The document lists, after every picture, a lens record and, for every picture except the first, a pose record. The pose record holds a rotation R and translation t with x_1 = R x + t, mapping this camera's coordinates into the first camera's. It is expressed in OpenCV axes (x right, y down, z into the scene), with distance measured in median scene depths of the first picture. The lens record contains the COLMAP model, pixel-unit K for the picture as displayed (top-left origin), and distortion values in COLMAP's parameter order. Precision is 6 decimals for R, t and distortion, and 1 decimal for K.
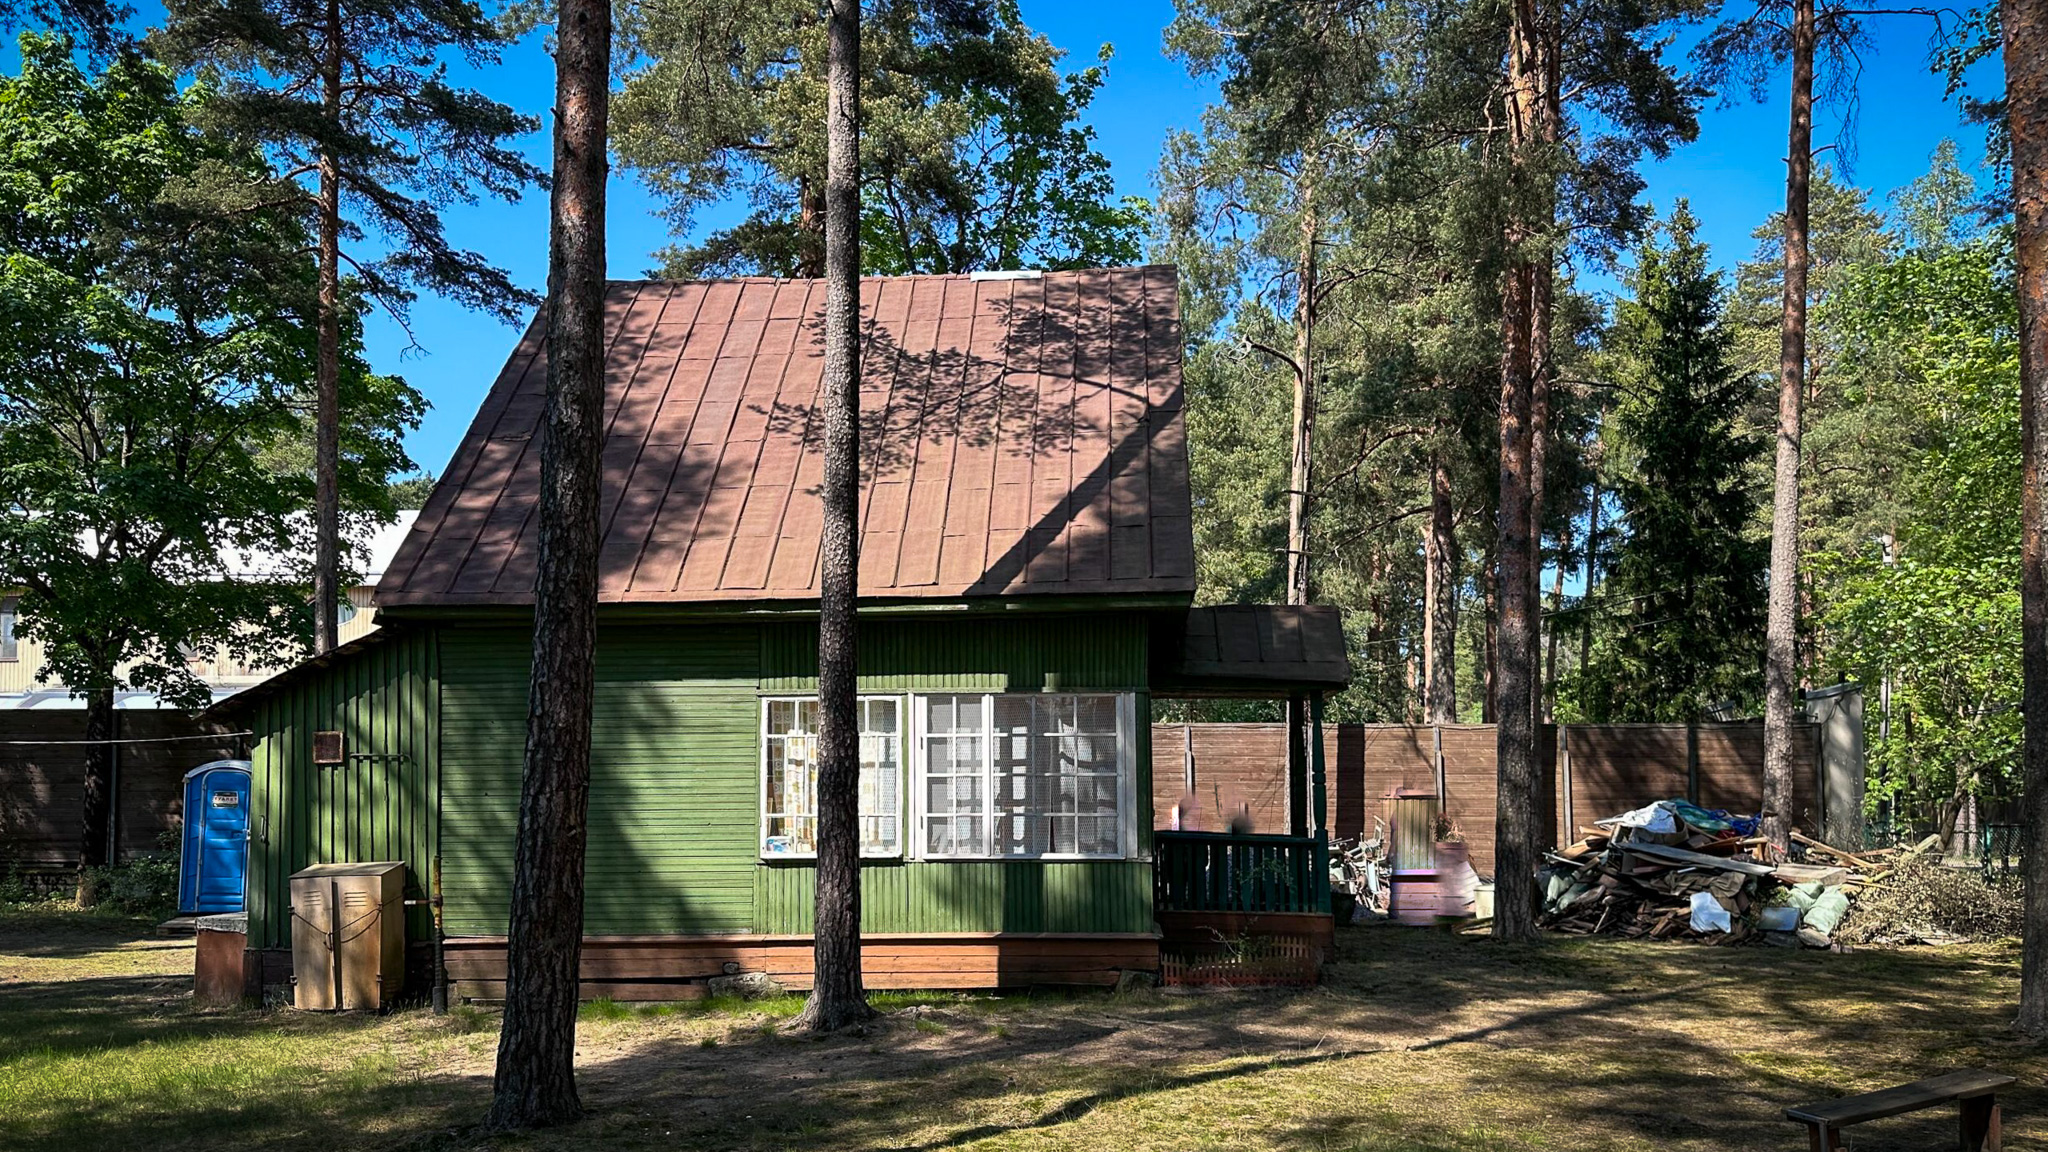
lens RADIAL K [[1507.5, 0, 1024.0], [0, 1507.5, 576.0], [0, 0, 1]] dist [0.132944, -0.250156]
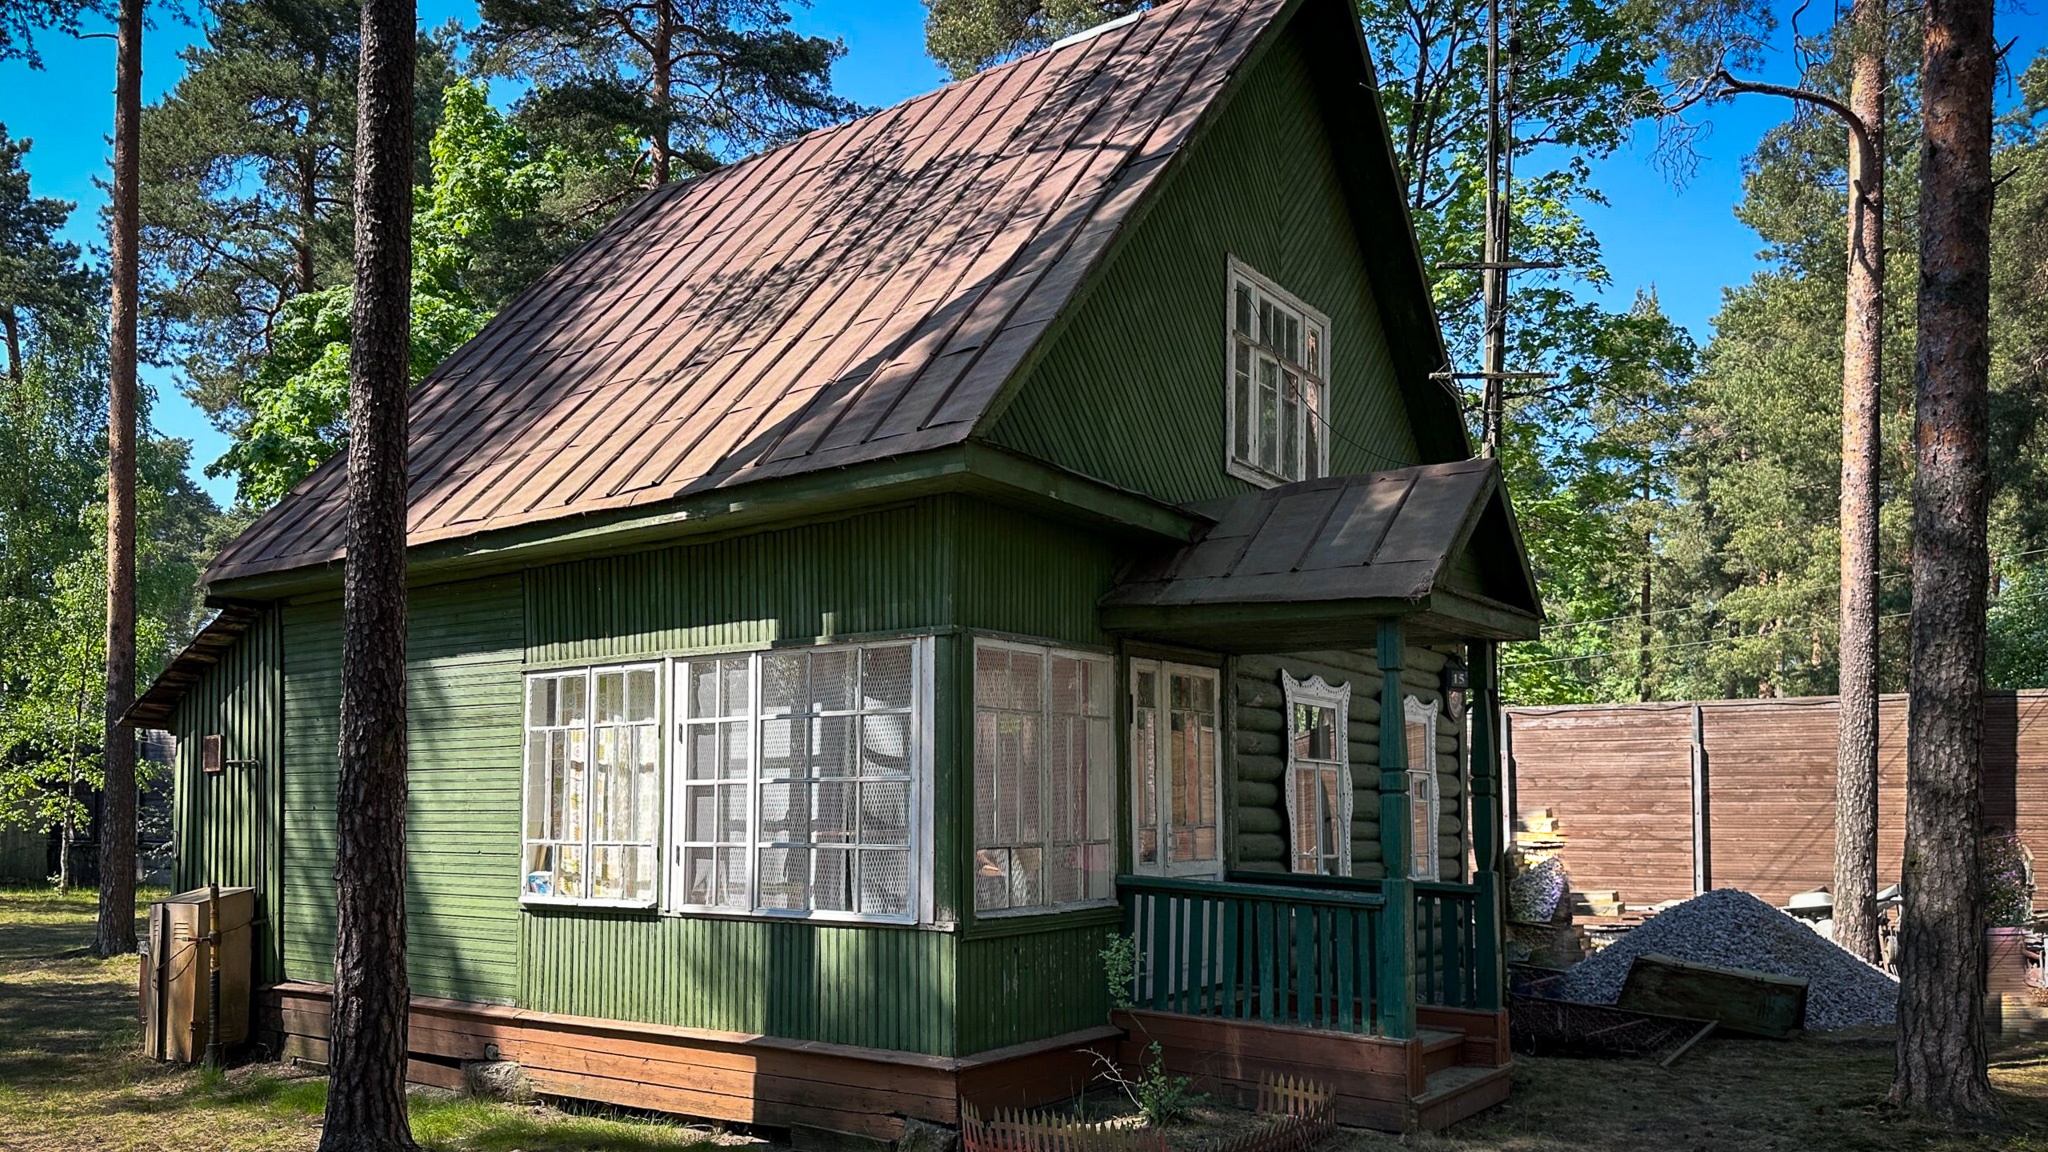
lens RADIAL K [[1524.8, 0, 1024.3], [0, 1524.8, 613.5], [0, 0, 1]] dist [0.003659, -0.001000]
pose [[0.830724, -0.070512, -0.552202, 0.419150], [0.079657, 0.996795, -0.007448, 0.075899], [0.550957, -0.037799, 0.833677, 0.538734]]
